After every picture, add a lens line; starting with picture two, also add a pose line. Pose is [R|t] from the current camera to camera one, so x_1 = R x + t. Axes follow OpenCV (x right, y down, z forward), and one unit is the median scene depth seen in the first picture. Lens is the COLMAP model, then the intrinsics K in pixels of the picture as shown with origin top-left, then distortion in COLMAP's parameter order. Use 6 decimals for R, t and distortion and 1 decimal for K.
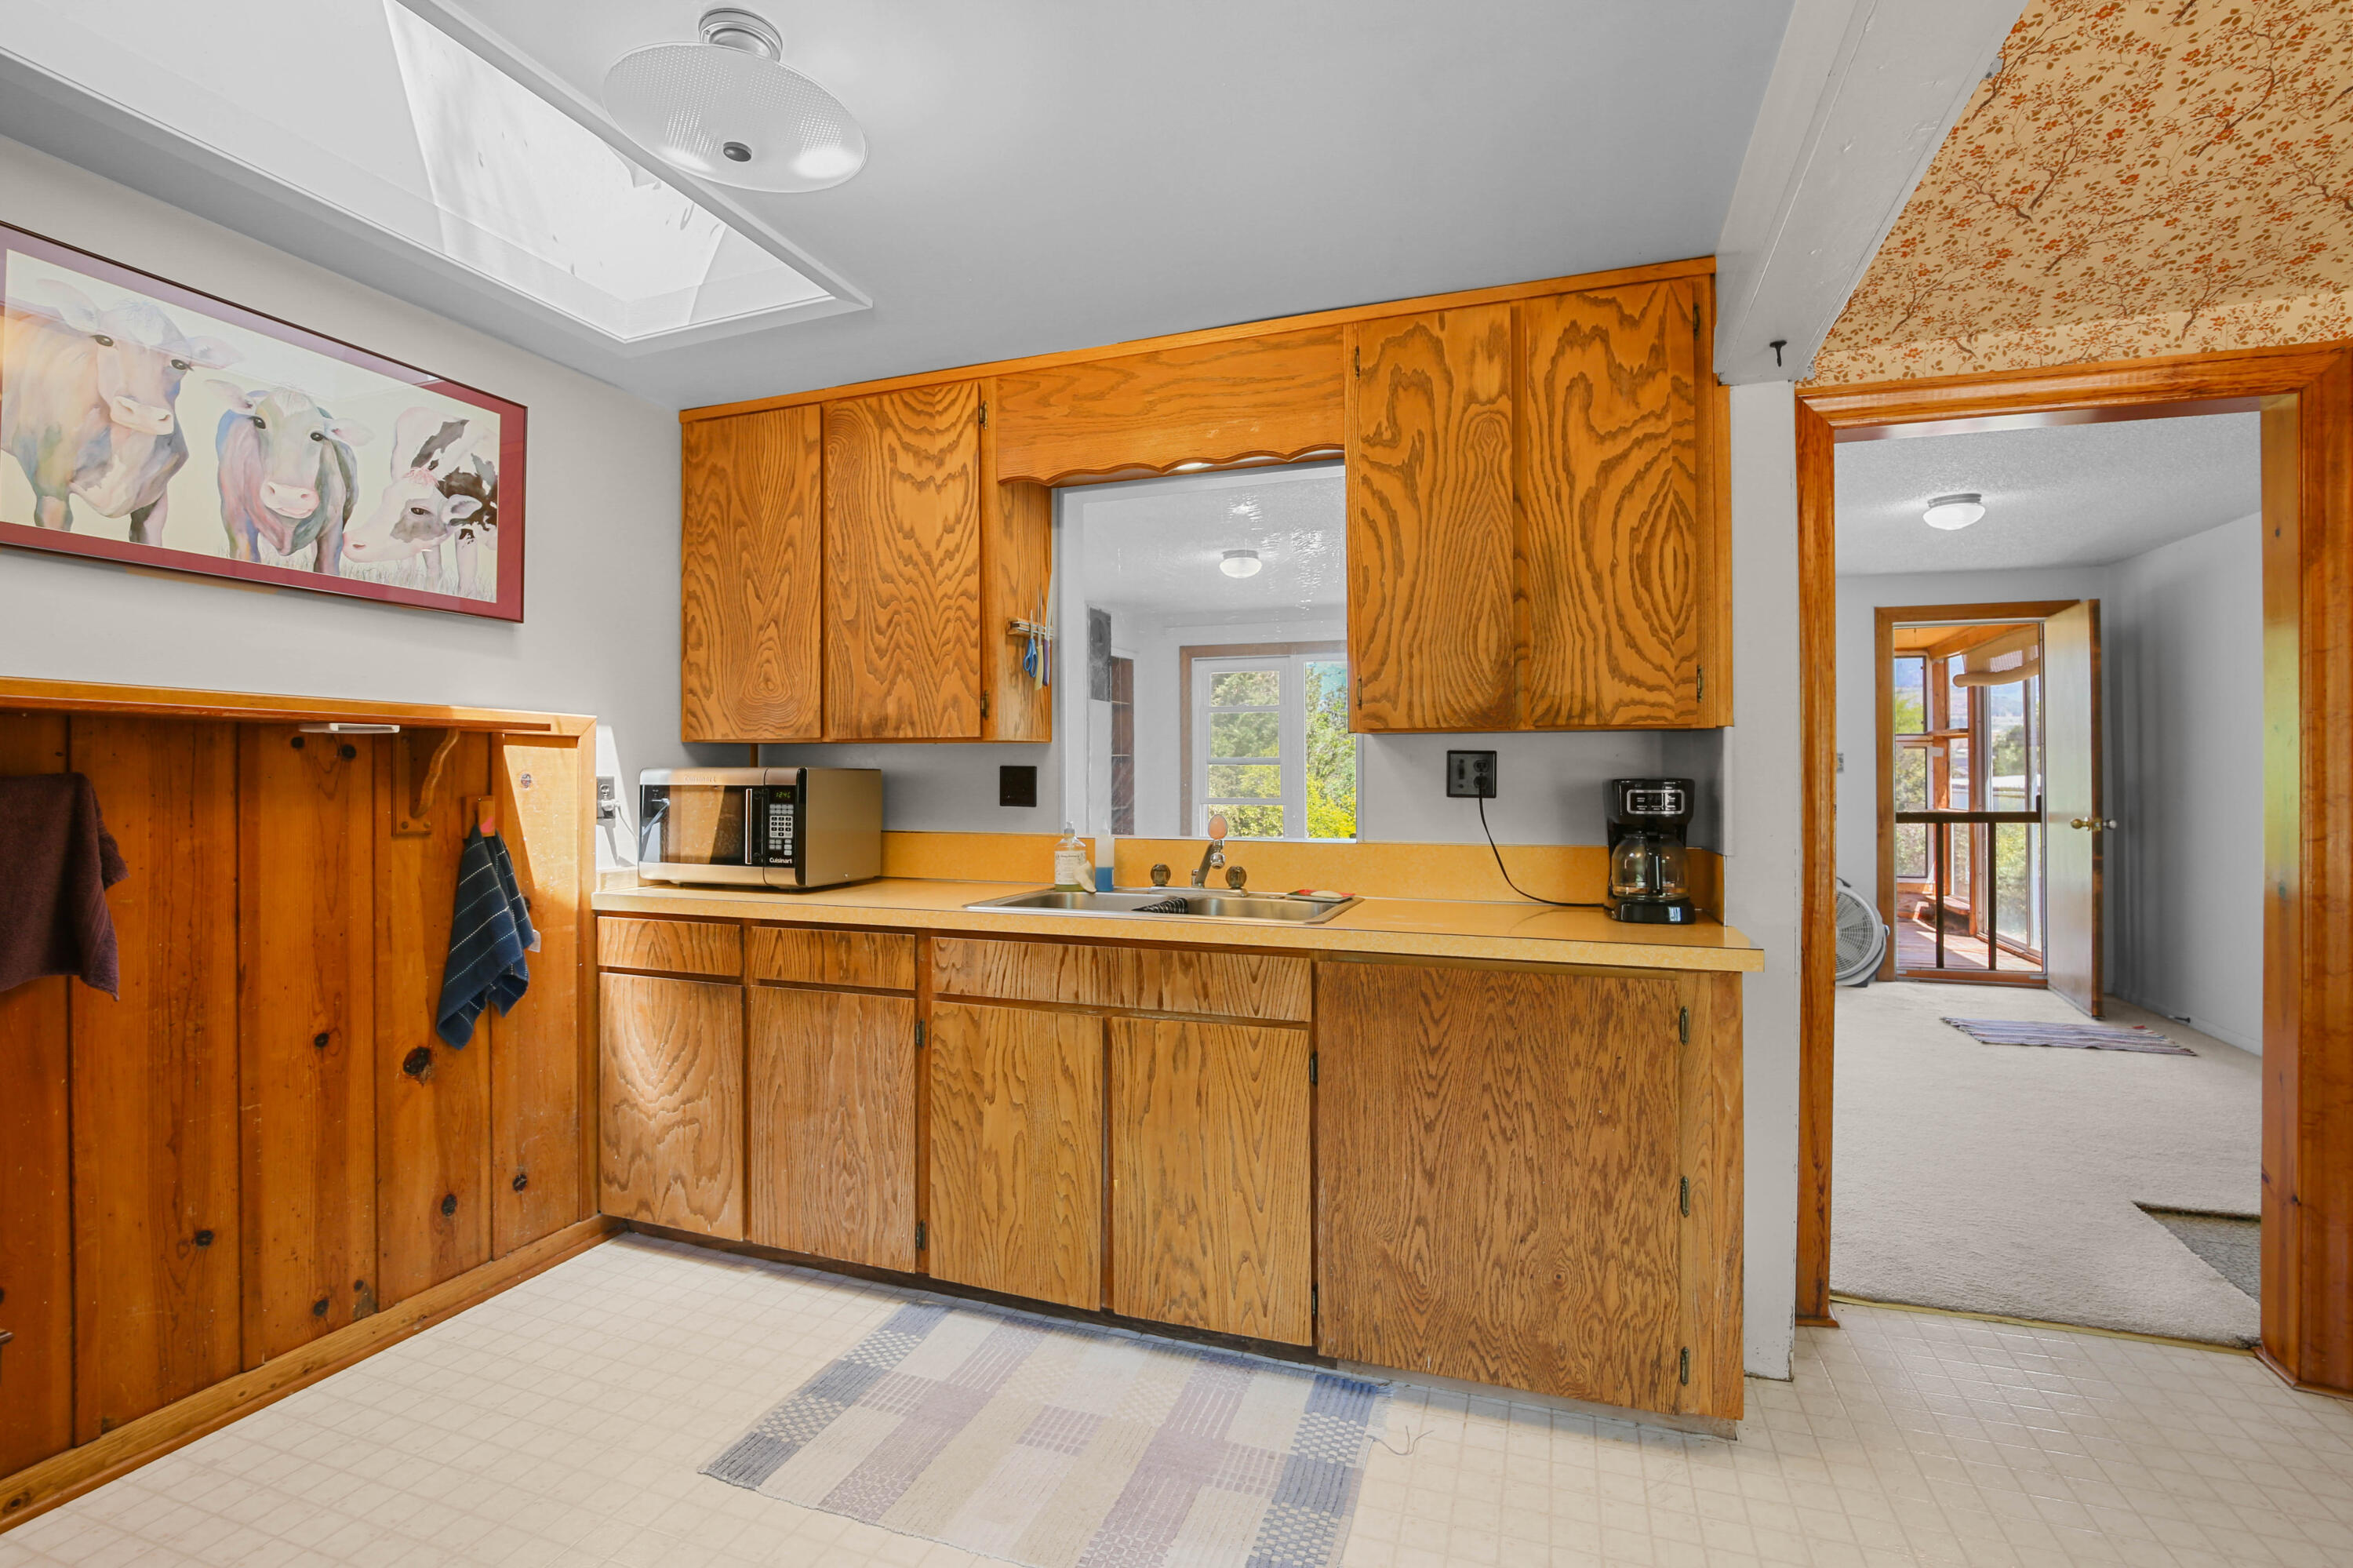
lens RADIAL K [[1117.4, 0, 1158.3], [0, 1117.4, 771.0], [0, 0, 1]] dist [-0.023617, 0.002720]
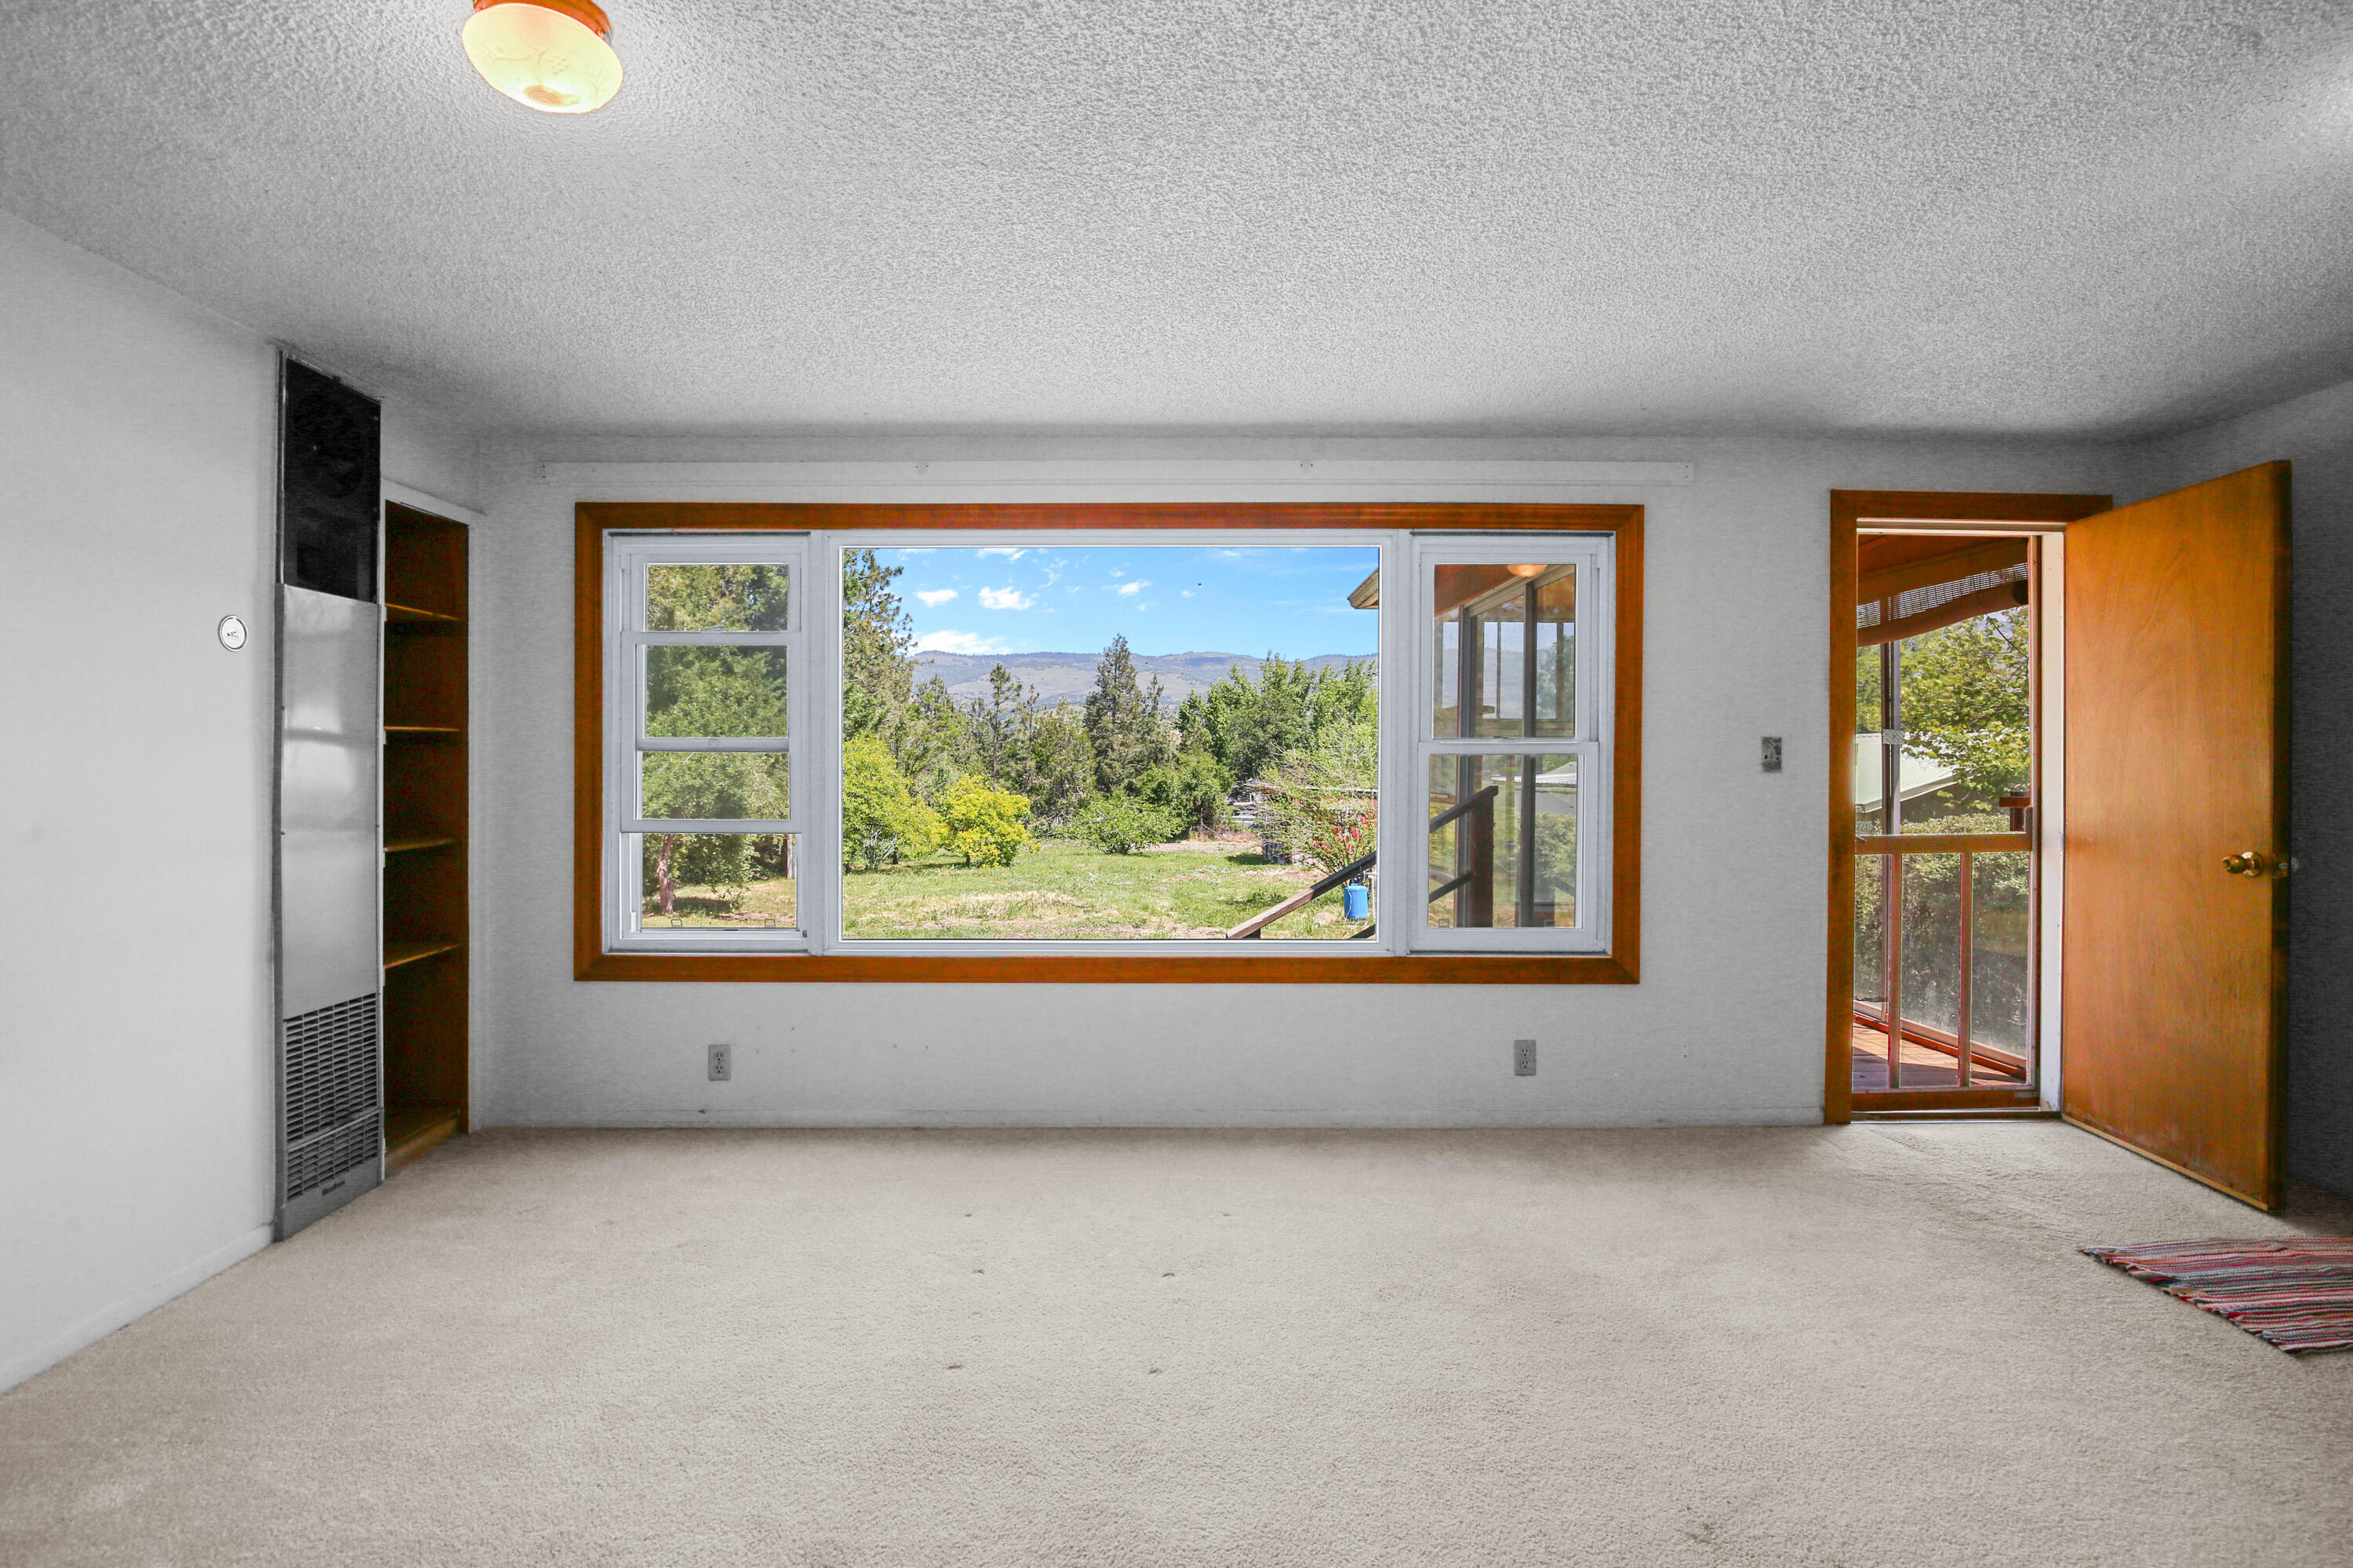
lens RADIAL K [[1117.4, 0, 1174.7], [0, 1117.4, 776.7], [0, 0, 1]] dist [-0.023617, 0.002720]
pose [[0.930758, 0.003880, 0.365614, 0.087728], [-0.007061, 0.999948, 0.007363, -0.000470], [-0.365567, -0.009435, 0.930737, 0.484416]]
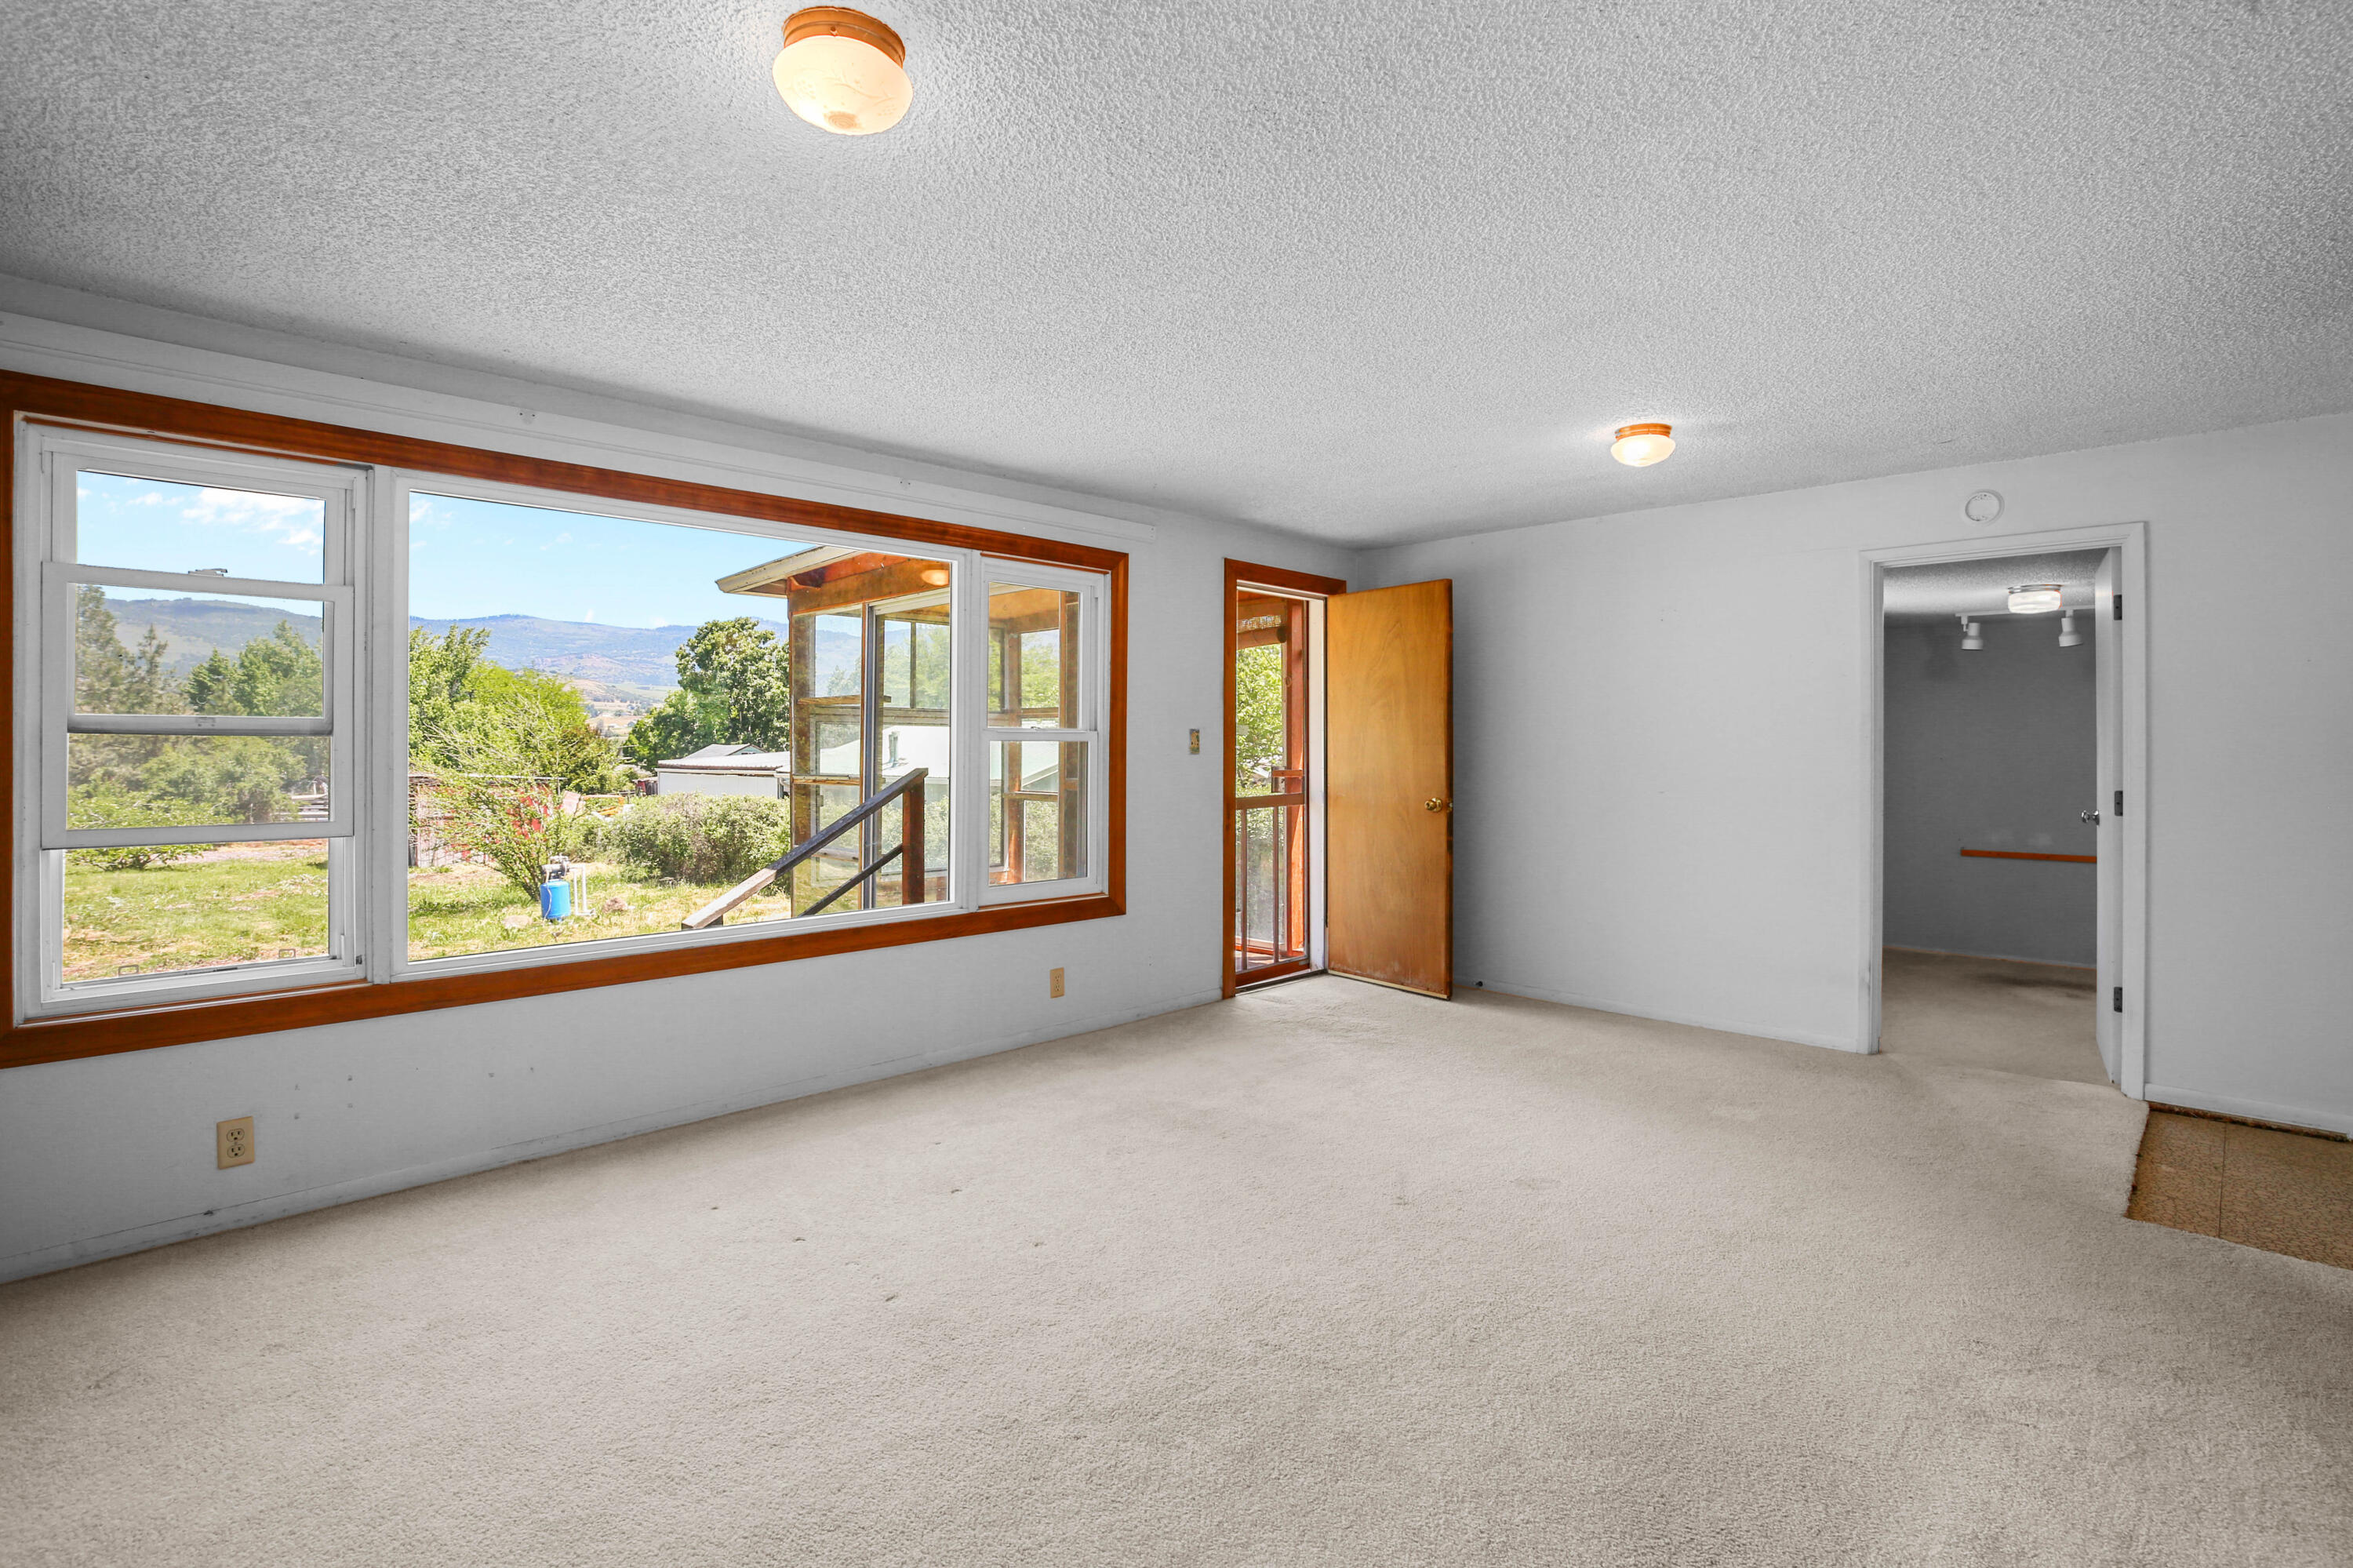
lens RADIAL K [[1117.4, 0, 1179.8], [0, 1117.4, 766.9], [0, 0, 1]] dist [-0.023617, 0.002720]
pose [[0.404472, -0.008818, 0.914508, -0.127704], [-0.001924, 0.999943, 0.010493, -0.000231], [-0.914548, -0.006003, 0.404432, 0.573725]]
